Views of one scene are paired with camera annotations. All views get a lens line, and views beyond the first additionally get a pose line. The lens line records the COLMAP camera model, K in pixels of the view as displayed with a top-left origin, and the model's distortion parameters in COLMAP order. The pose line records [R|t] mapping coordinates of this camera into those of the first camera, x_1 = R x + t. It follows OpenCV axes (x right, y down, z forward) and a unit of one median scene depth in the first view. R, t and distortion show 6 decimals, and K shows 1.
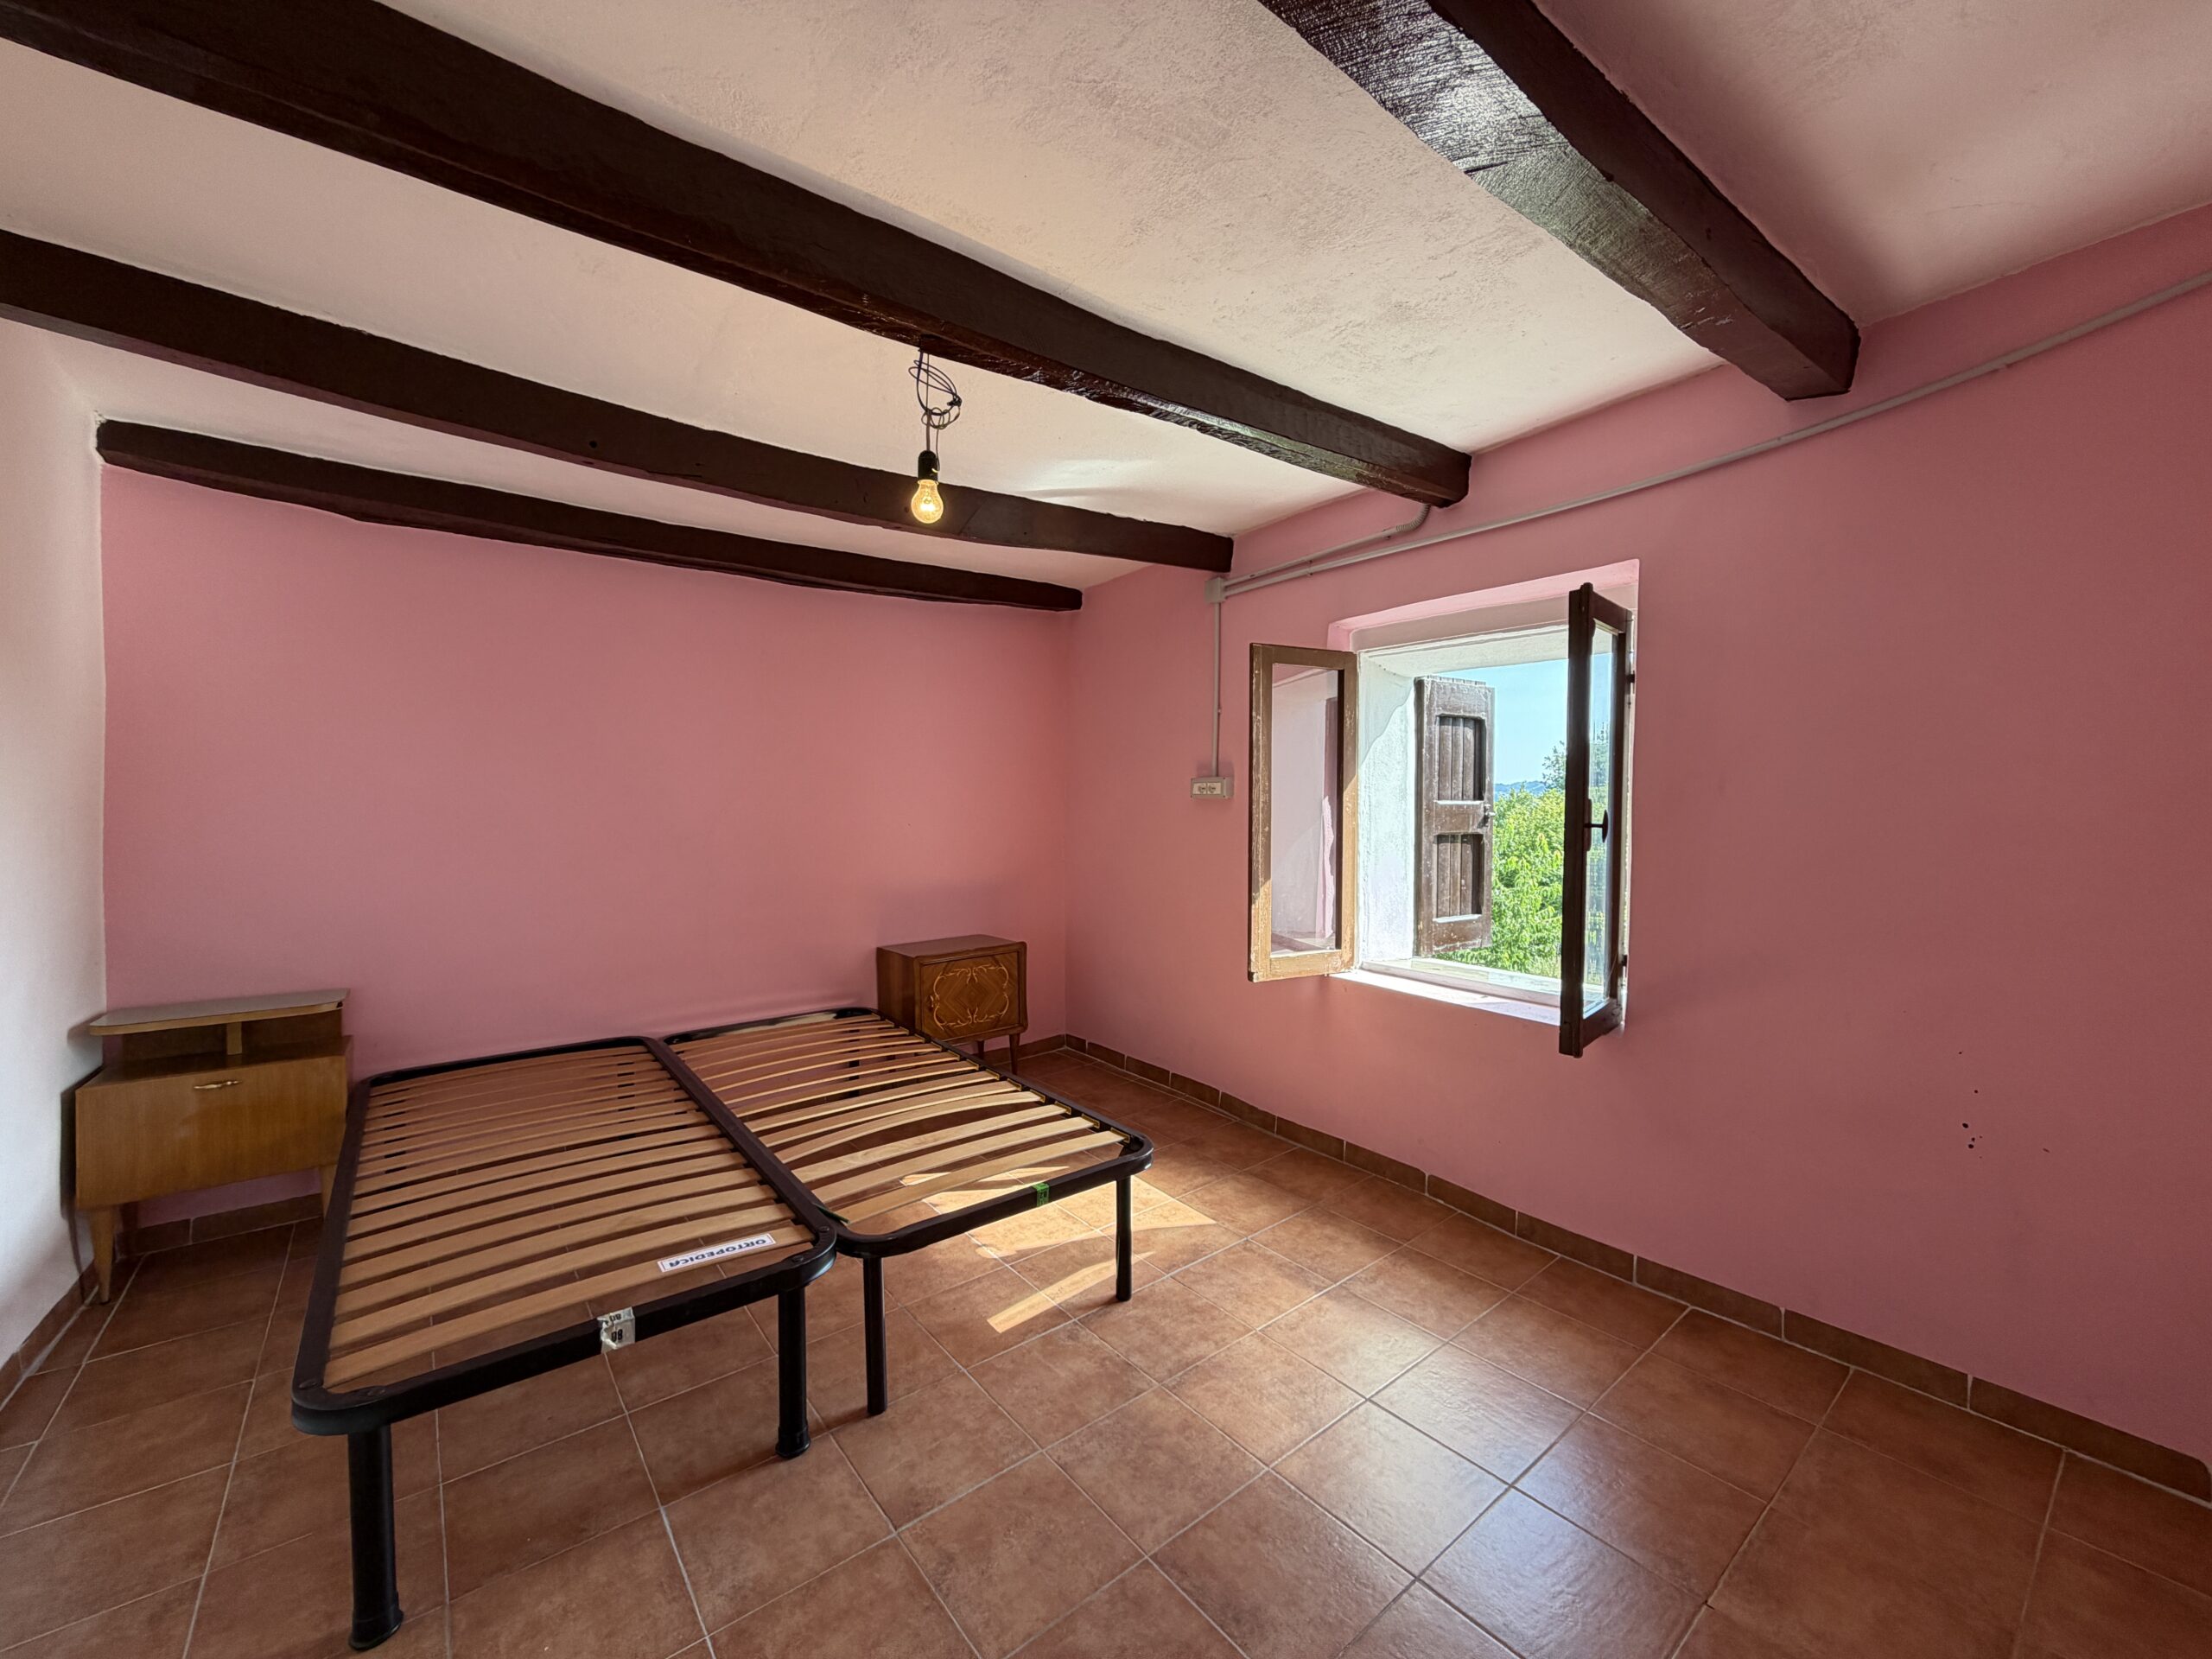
lens RADIAL K [[882.4, 0, 1108.5], [0, 882.4, 831.3], [0, 0, 1]] dist [0.000105, -0.000563]
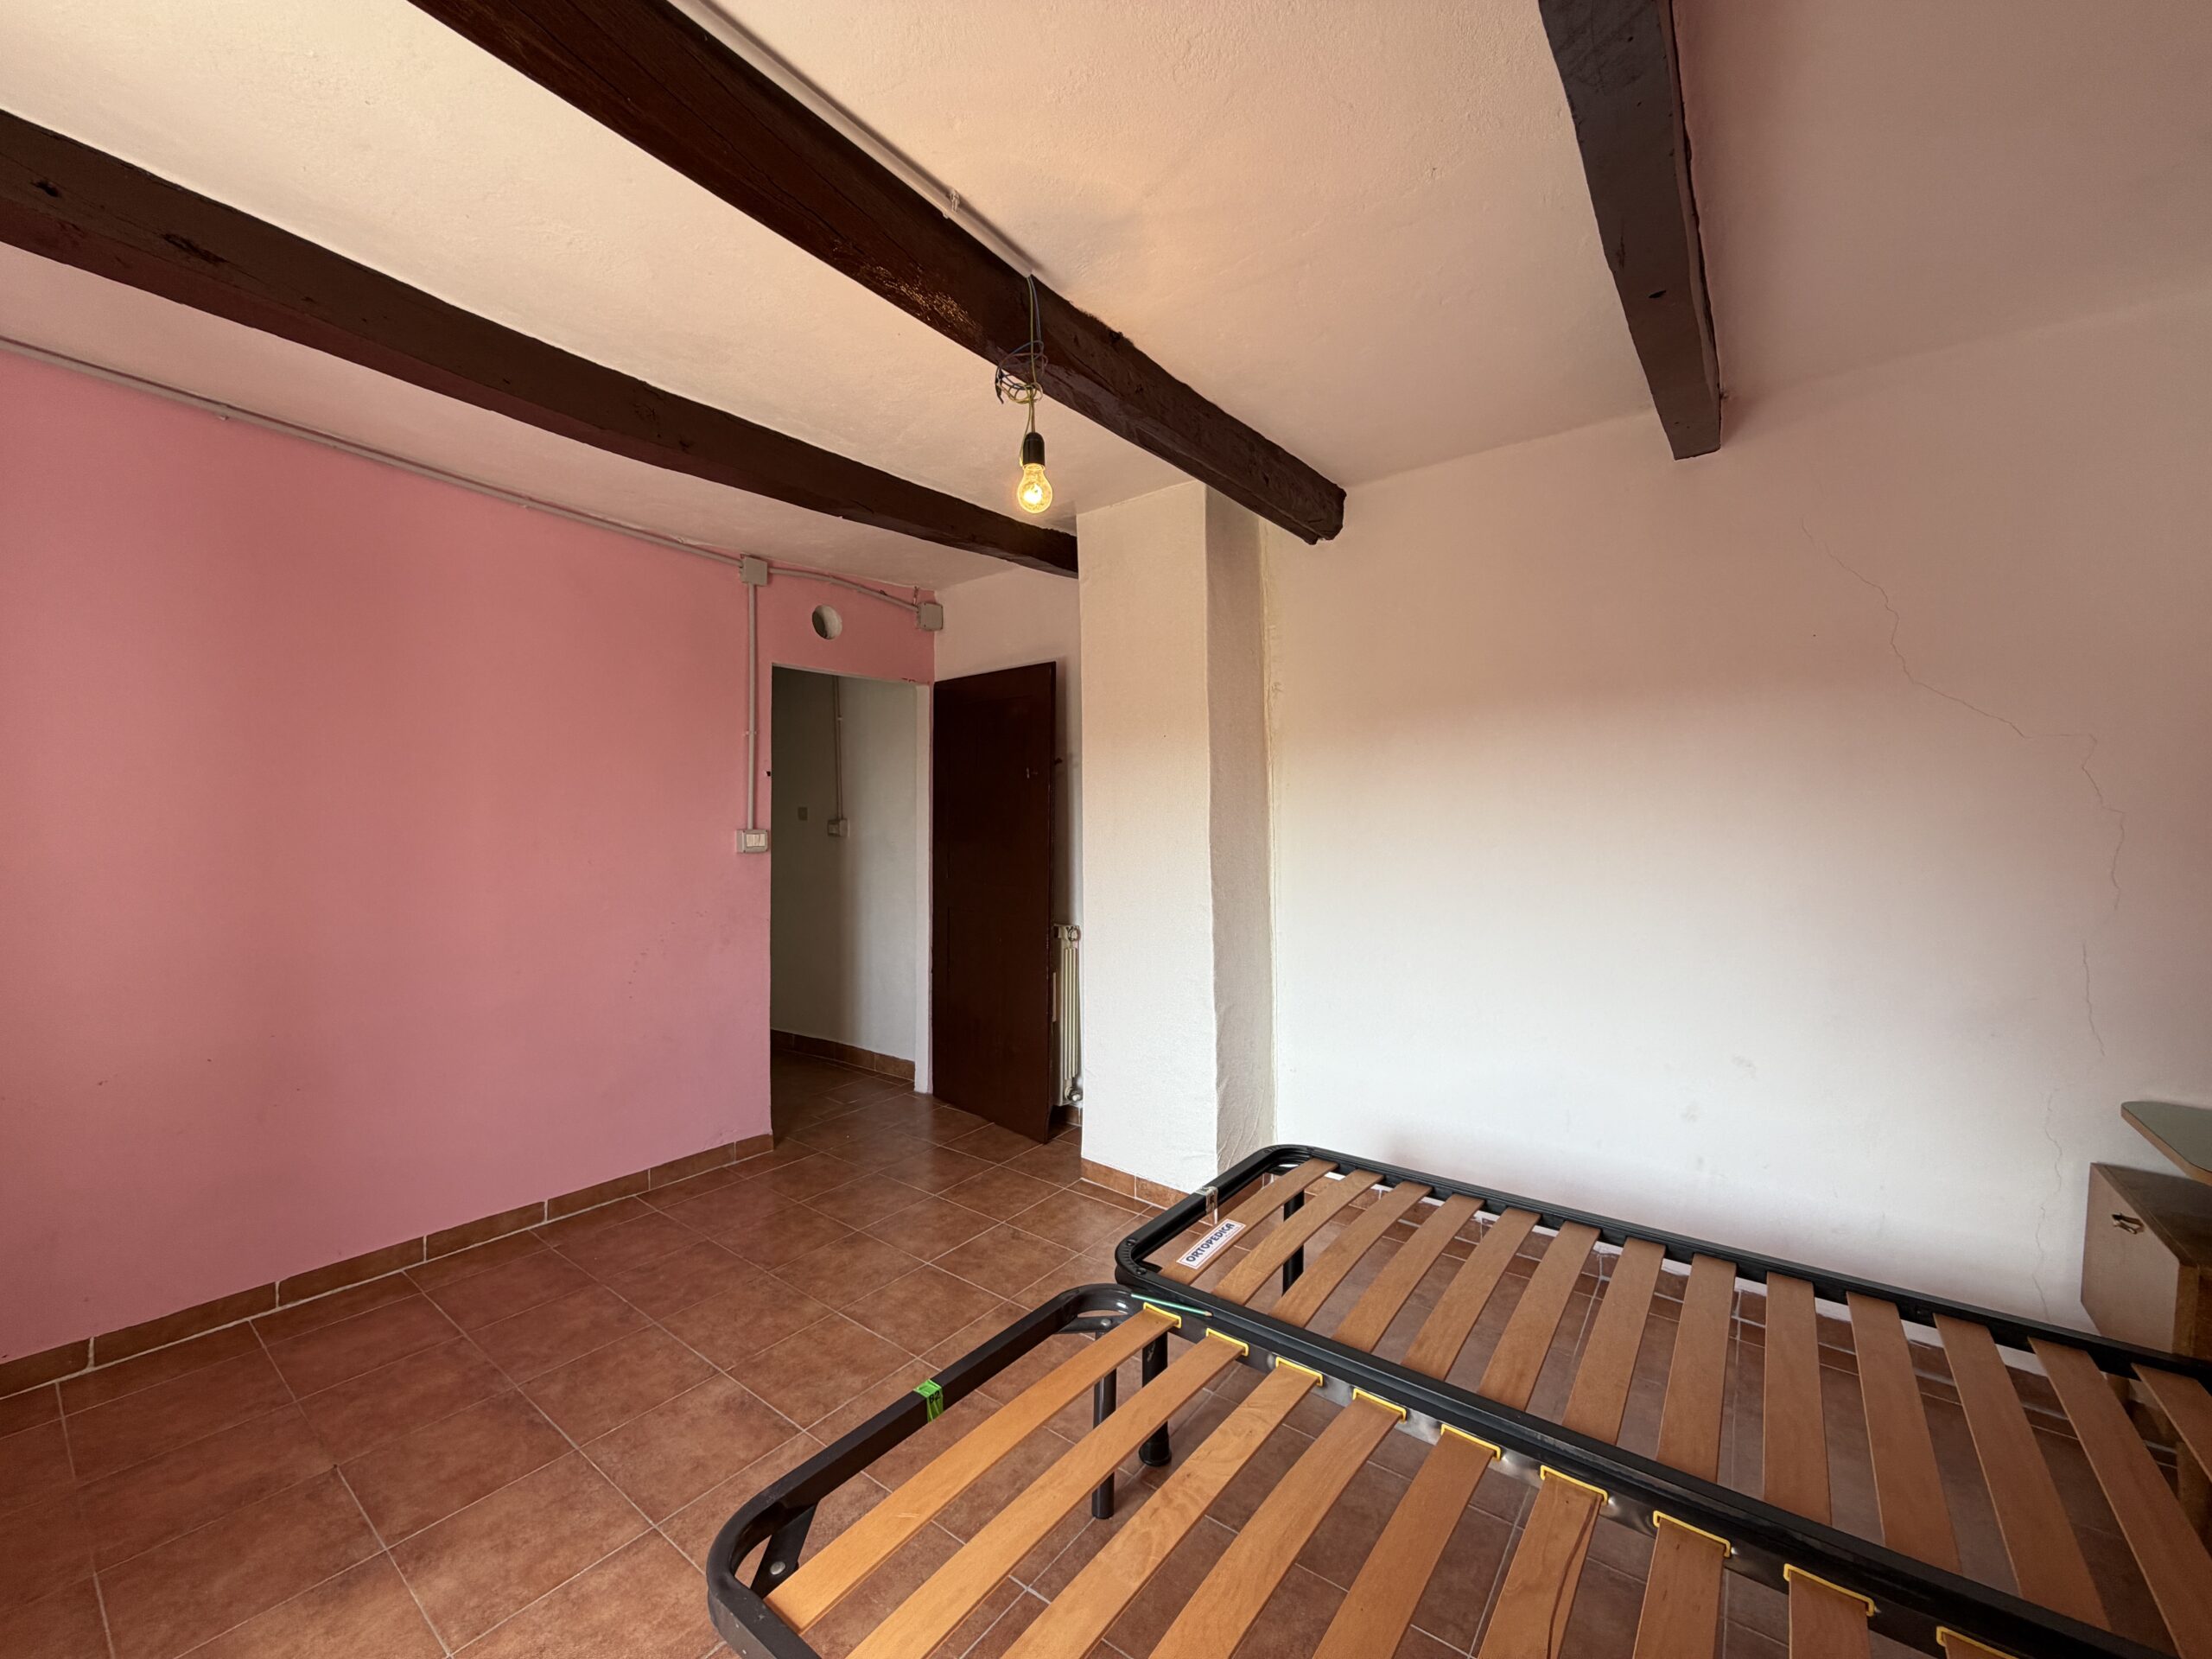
lens RADIAL K [[882.4, 0, 1100.7], [0, 882.4, 825.2], [0, 0, 1]] dist [0.000105, -0.000563]
pose [[-0.969230, 0.002156, -0.246147, -0.056206], [-0.008199, 0.999124, 0.041035, -0.080211], [0.246020, 0.041791, -0.968364, 2.234316]]
